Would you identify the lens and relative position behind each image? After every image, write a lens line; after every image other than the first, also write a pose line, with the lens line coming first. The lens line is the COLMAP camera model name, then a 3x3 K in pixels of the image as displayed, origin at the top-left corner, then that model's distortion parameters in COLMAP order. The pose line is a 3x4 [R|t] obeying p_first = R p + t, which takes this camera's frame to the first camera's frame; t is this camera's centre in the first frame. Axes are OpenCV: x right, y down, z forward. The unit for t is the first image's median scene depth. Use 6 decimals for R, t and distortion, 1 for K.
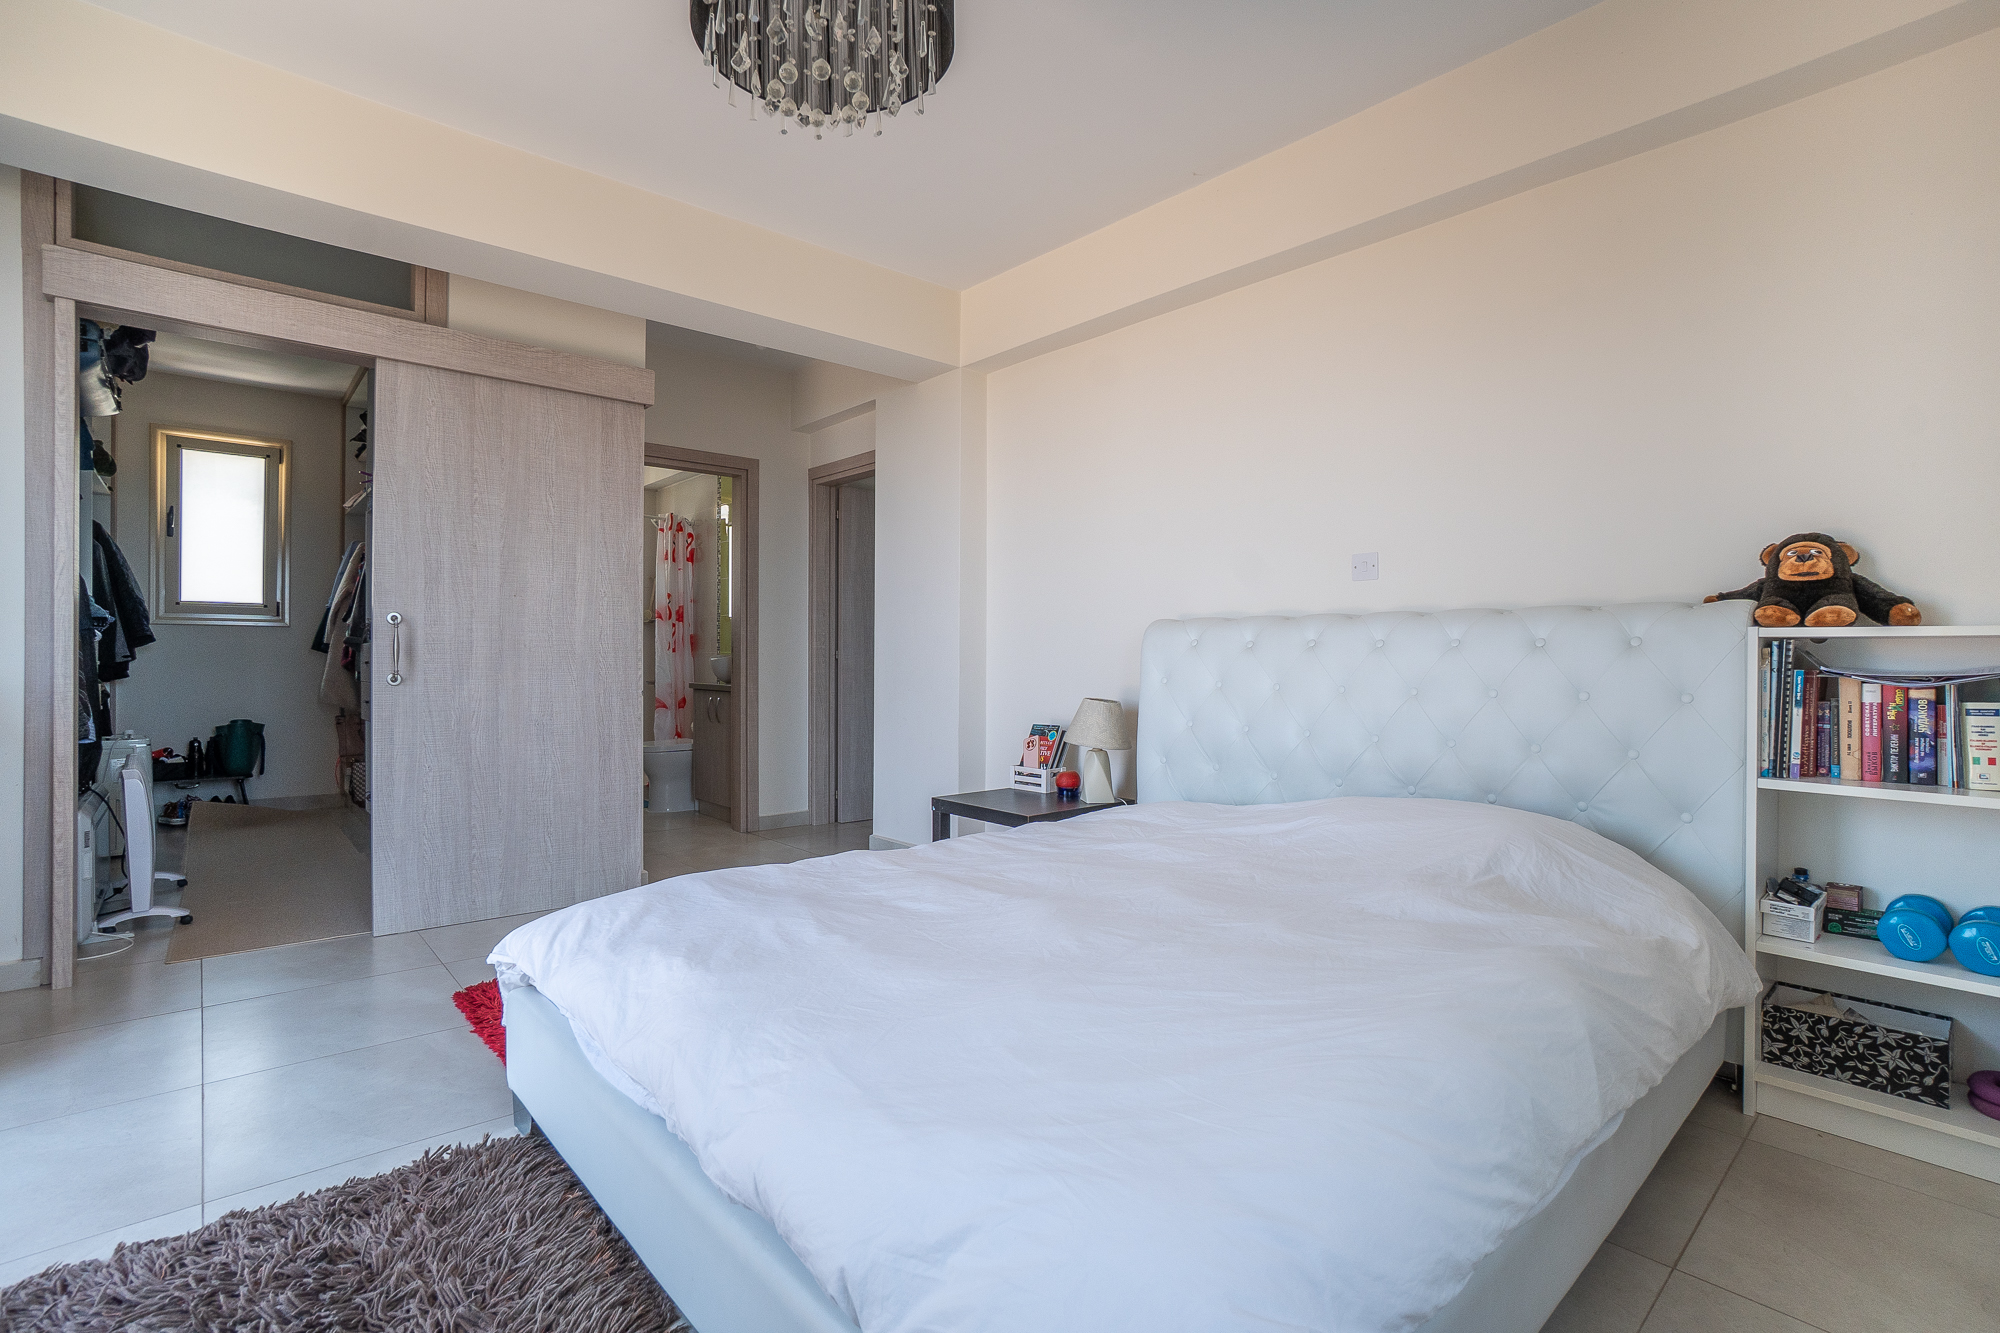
lens RADIAL K [[945.9, 0, 1000.0], [0, 945.9, 666.5], [0, 0, 1]] dist [-0.072147, 0.023629]
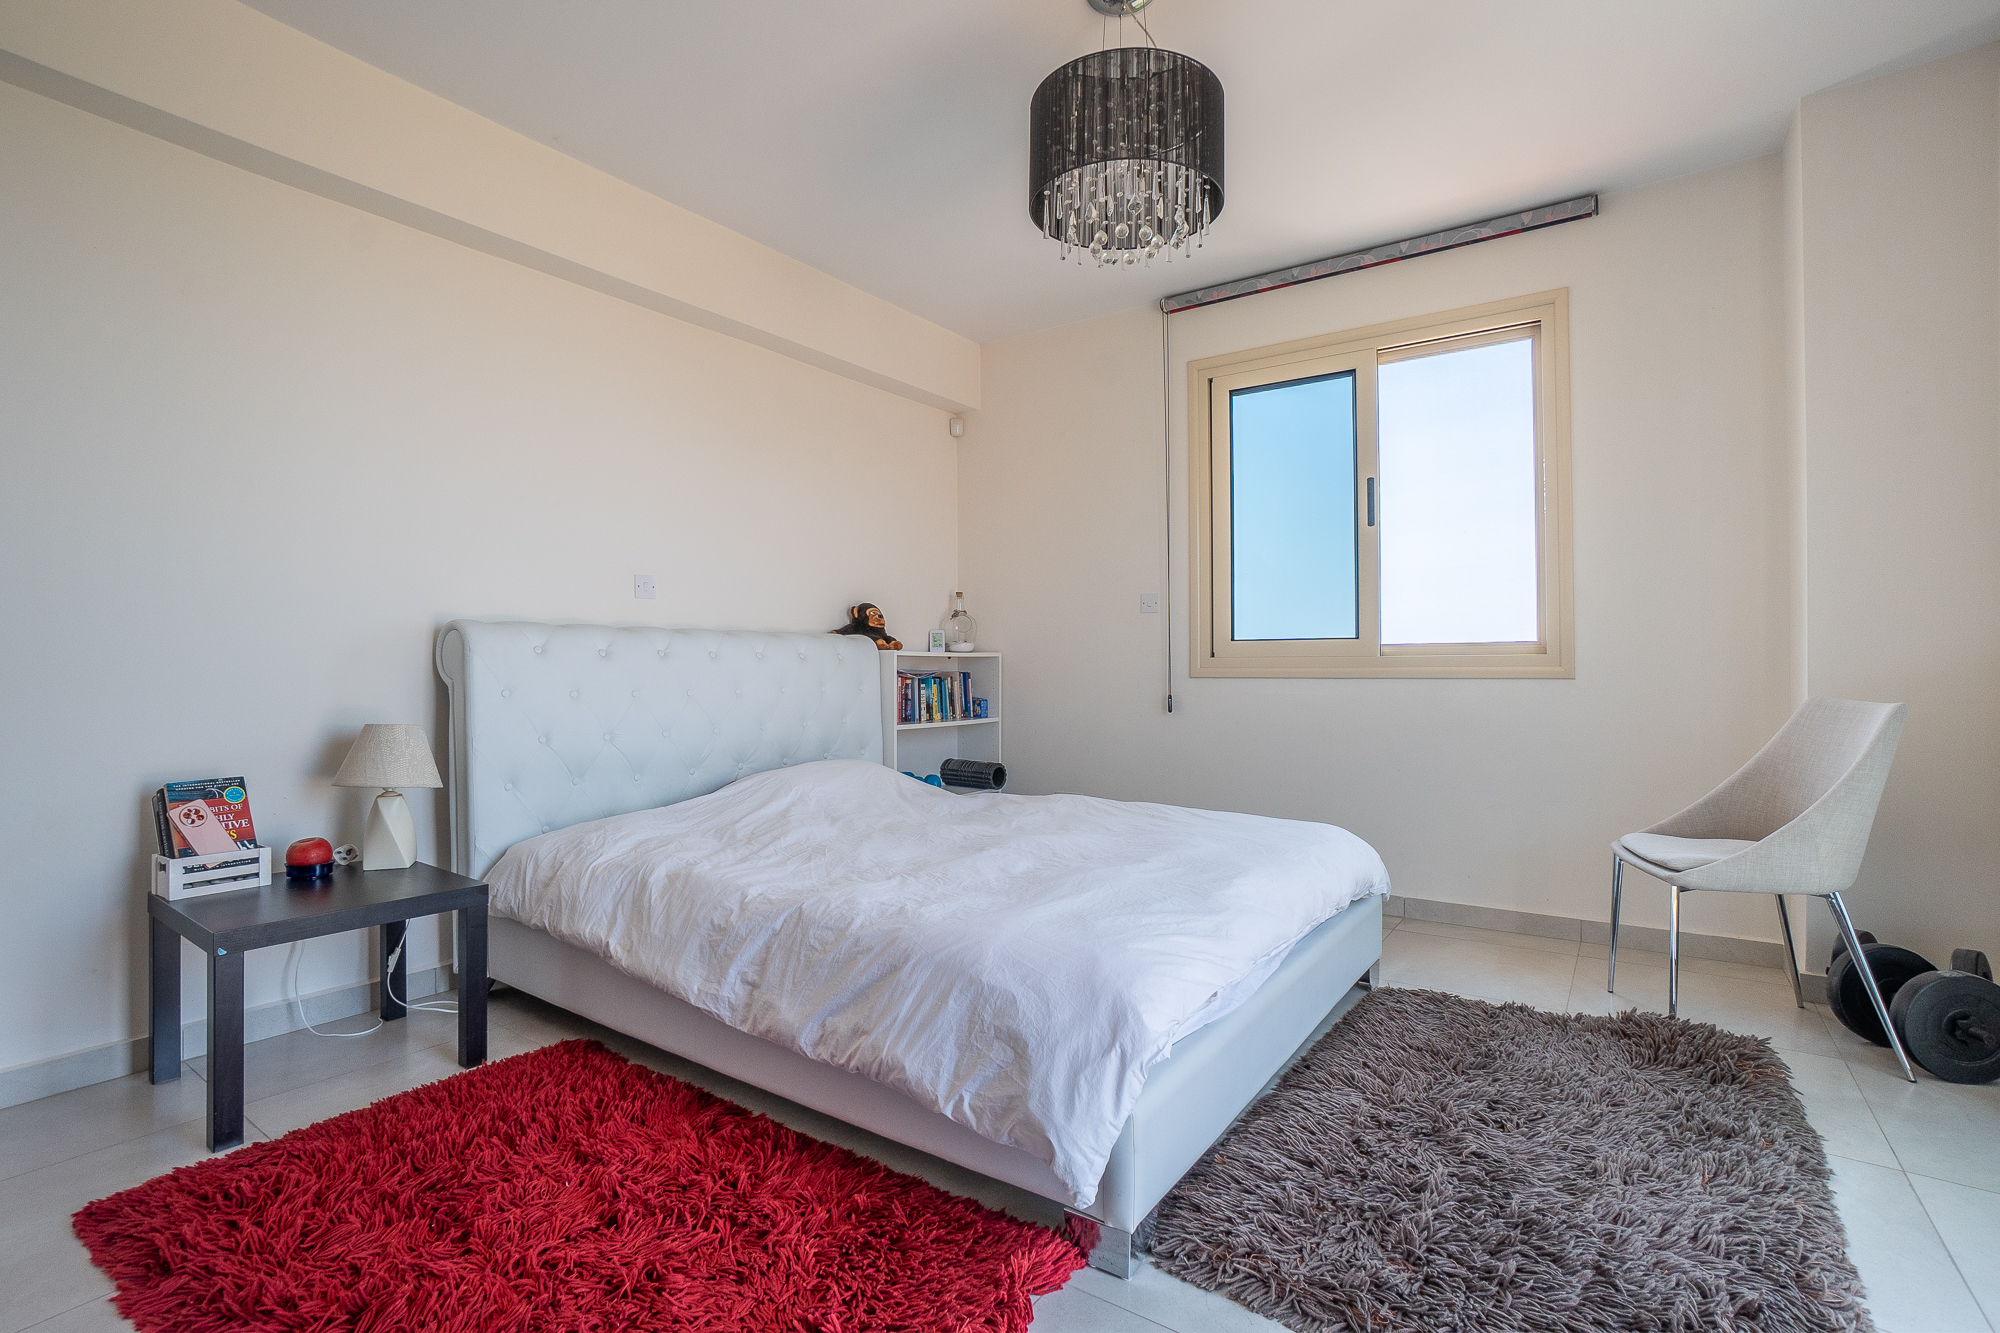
lens RADIAL K [[945.9, 0, 1000.0], [0, 945.9, 666.5], [0, 0, 1]] dist [-0.072147, 0.023629]
pose [[-0.229817, -0.005139, 0.973220, -0.632829], [0.008339, 0.999939, 0.007249, -0.010243], [-0.973198, 0.009781, -0.229760, 0.649506]]
